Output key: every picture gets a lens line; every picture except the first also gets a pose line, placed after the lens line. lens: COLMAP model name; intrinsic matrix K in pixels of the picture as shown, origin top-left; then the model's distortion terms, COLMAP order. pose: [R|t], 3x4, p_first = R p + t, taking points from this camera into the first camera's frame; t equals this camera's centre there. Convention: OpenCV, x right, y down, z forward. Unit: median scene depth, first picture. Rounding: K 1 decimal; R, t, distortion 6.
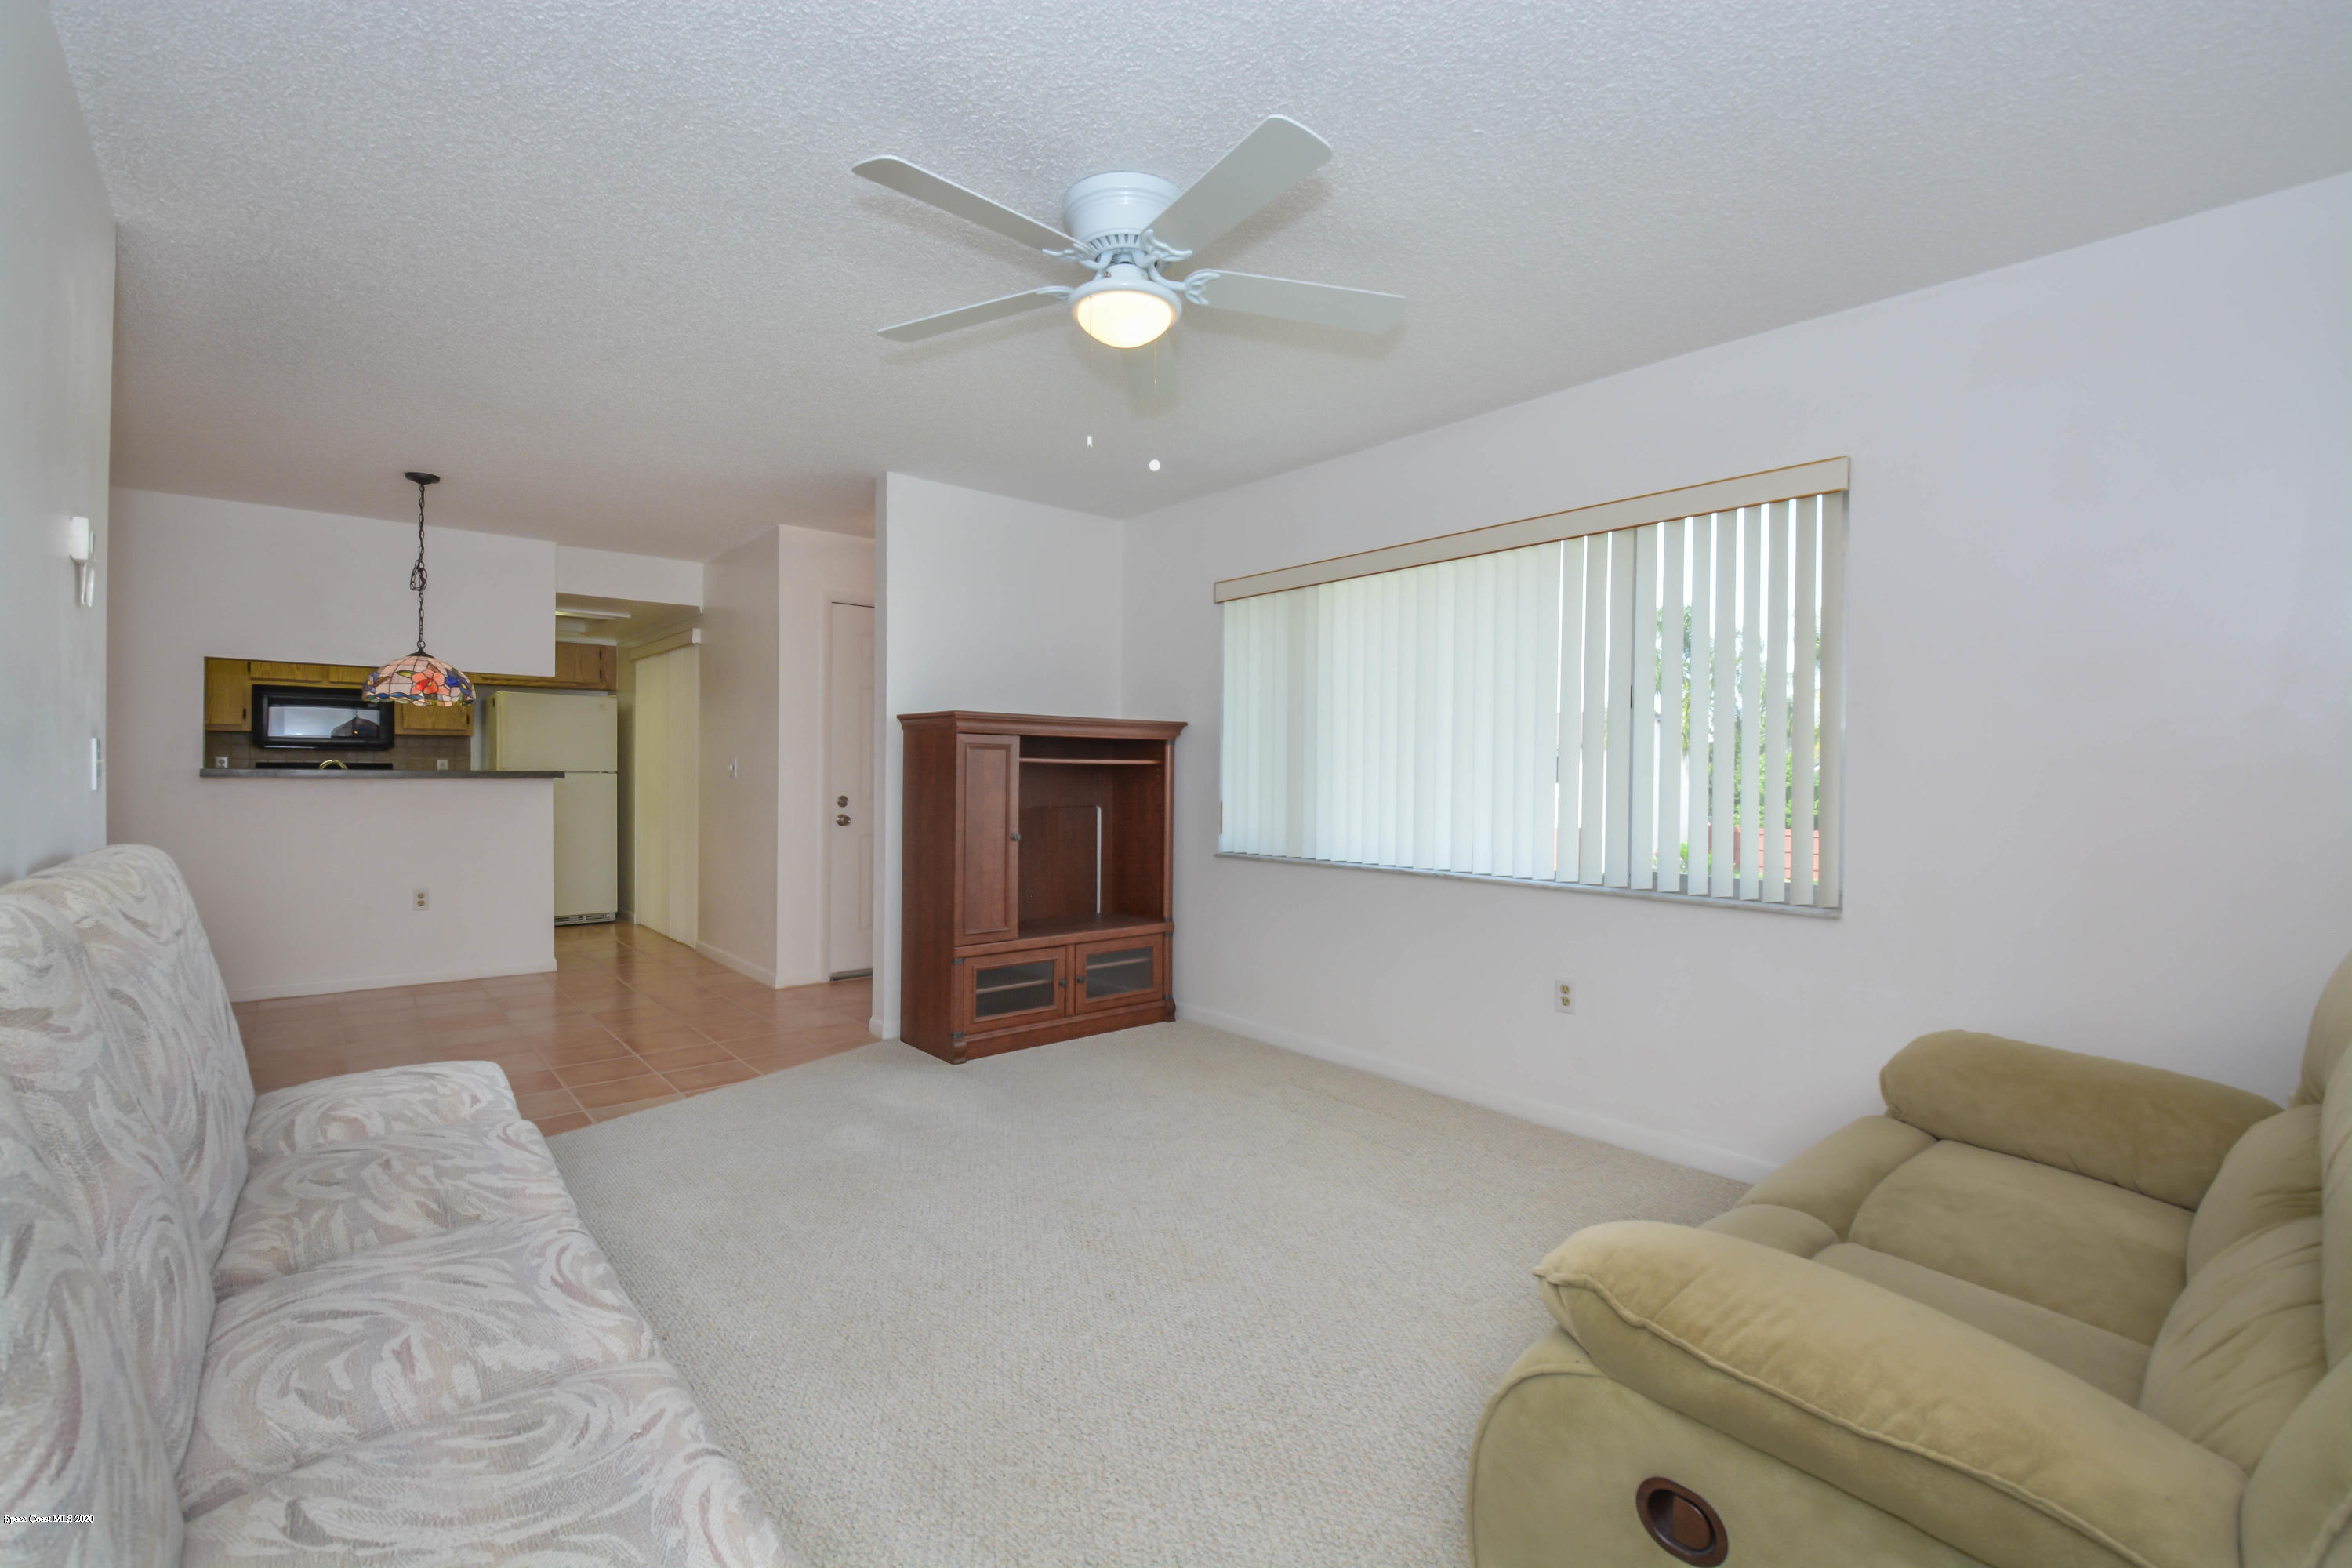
lens RADIAL K [[1037.1, 0, 1157.4], [0, 1037.1, 784.4], [0, 0, 1]] dist [0.016526, -0.031573]
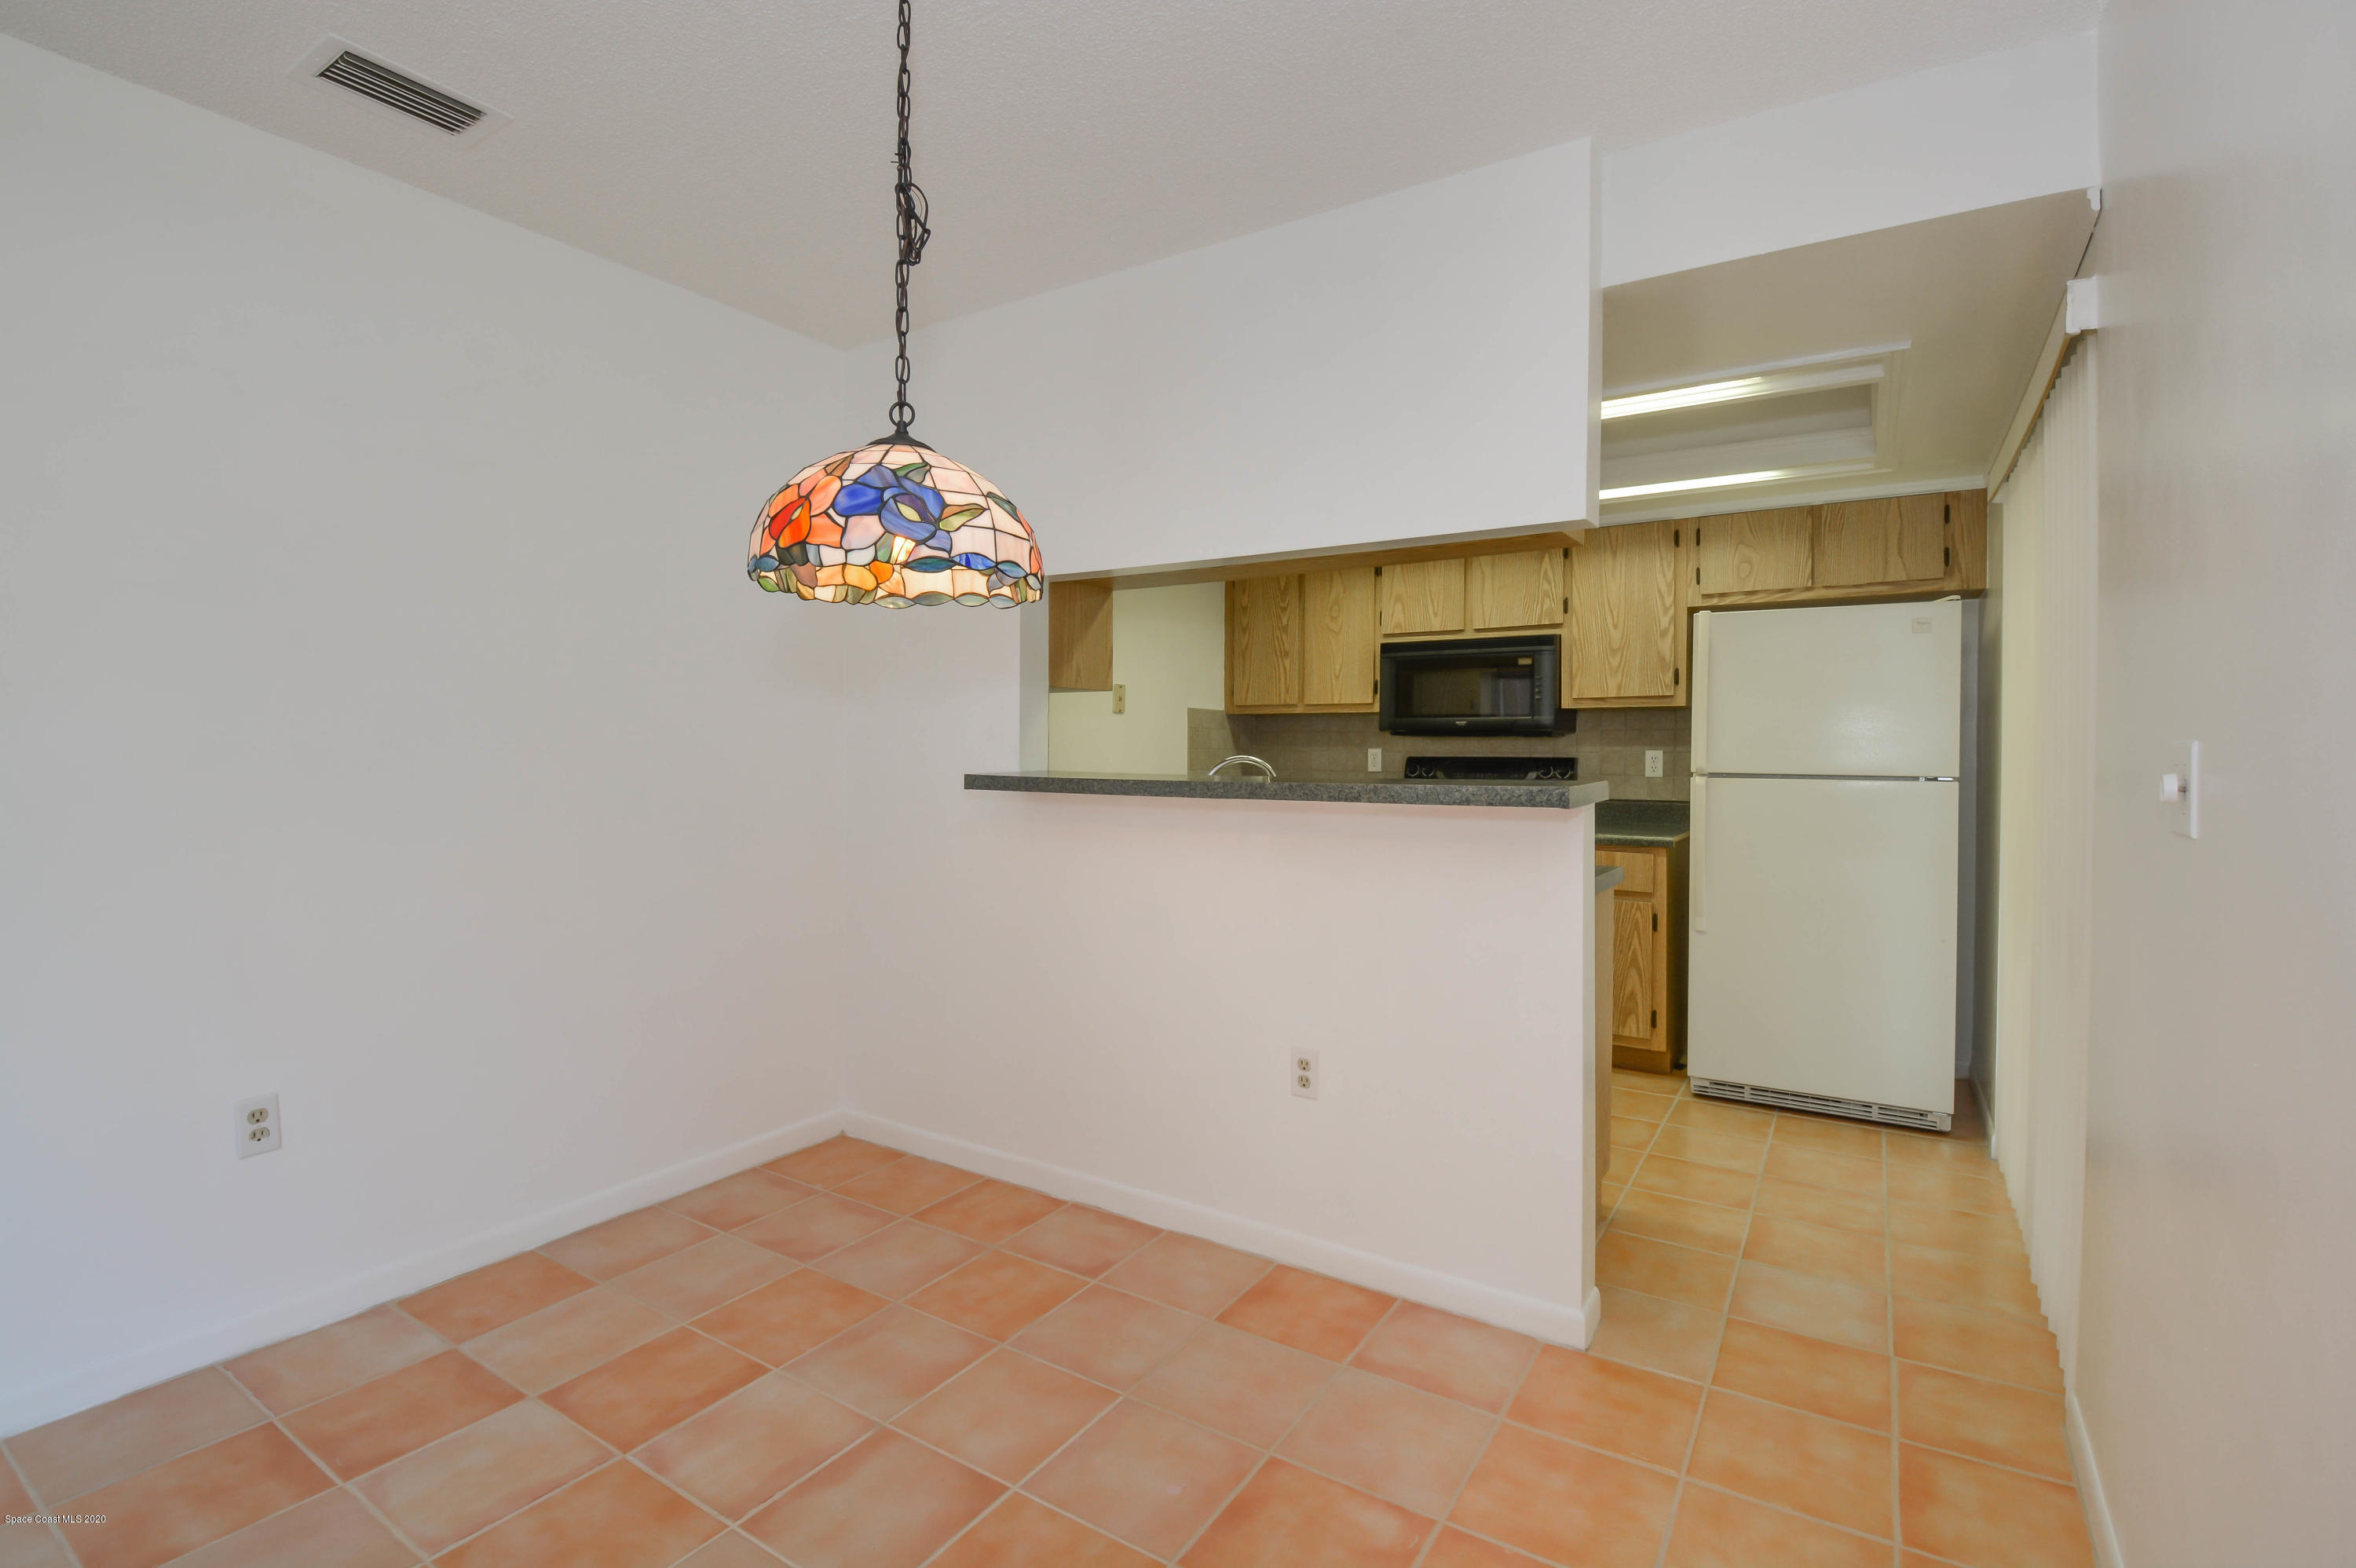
lens RADIAL K [[1073.4, 0, 1188.8], [0, 1073.4, 761.4], [0, 0, 1]] dist [0.017004, -0.026931]
pose [[0.309748, 0.003542, -0.950812, -0.350971], [-0.013080, 0.999914, -0.000536, -0.024693], [0.950729, 0.012602, 0.309768, 0.976612]]
